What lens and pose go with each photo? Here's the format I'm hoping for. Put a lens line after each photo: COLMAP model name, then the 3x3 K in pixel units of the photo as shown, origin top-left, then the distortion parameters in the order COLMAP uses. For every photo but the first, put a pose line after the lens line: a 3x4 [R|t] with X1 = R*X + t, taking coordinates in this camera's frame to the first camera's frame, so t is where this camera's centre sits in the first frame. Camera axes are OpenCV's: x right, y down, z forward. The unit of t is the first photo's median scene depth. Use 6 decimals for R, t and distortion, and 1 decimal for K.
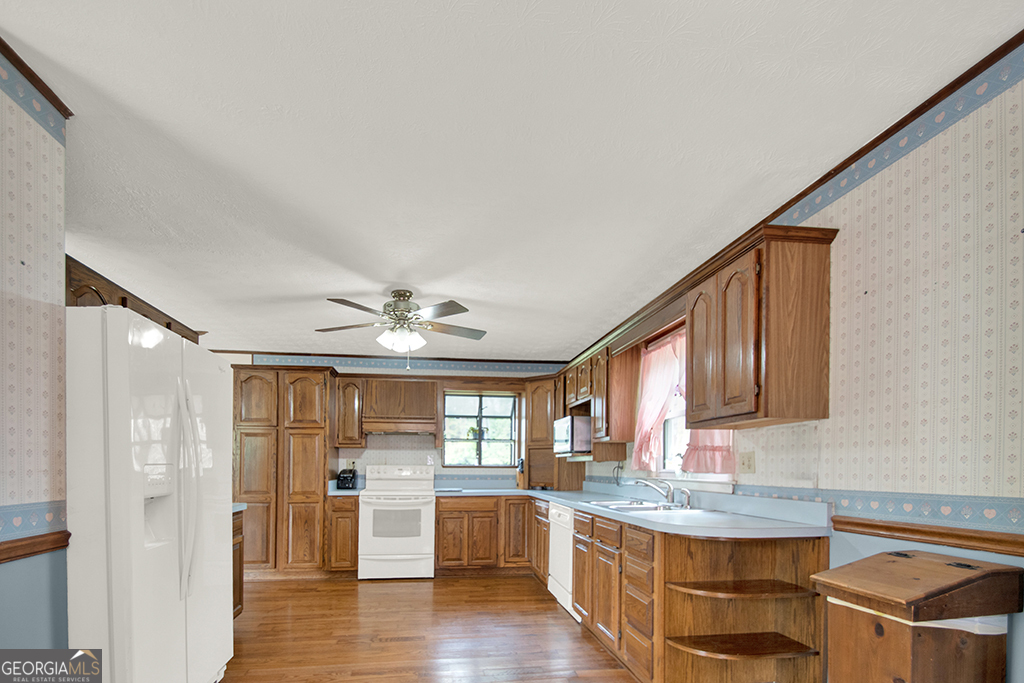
lens RADIAL K [[481.0, 0, 506.8], [0, 481.0, 450.9], [0, 0, 1]] dist [0.004044, -0.003096]
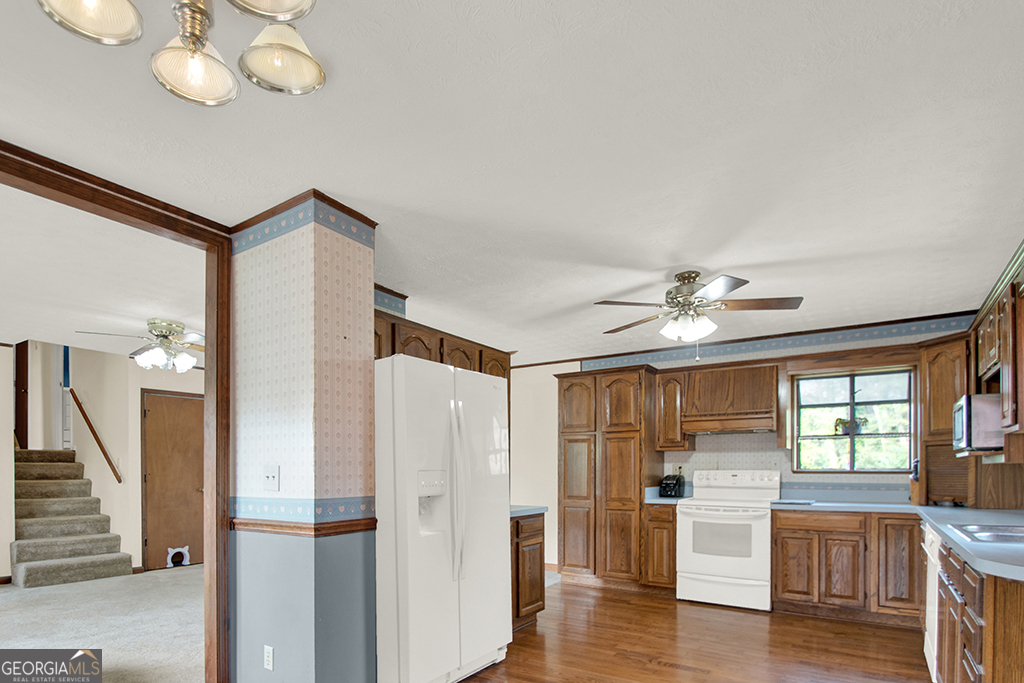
lens RADIAL K [[556.3, 0, 486.5], [0, 556.3, 445.1], [0, 0, 1]] dist [-0.010413, -0.002458]
pose [[0.741840, -0.032373, -0.669795, 0.138927], [0.022058, 0.999472, -0.023876, -0.000577], [0.670214, 0.002937, 0.742162, 0.000627]]
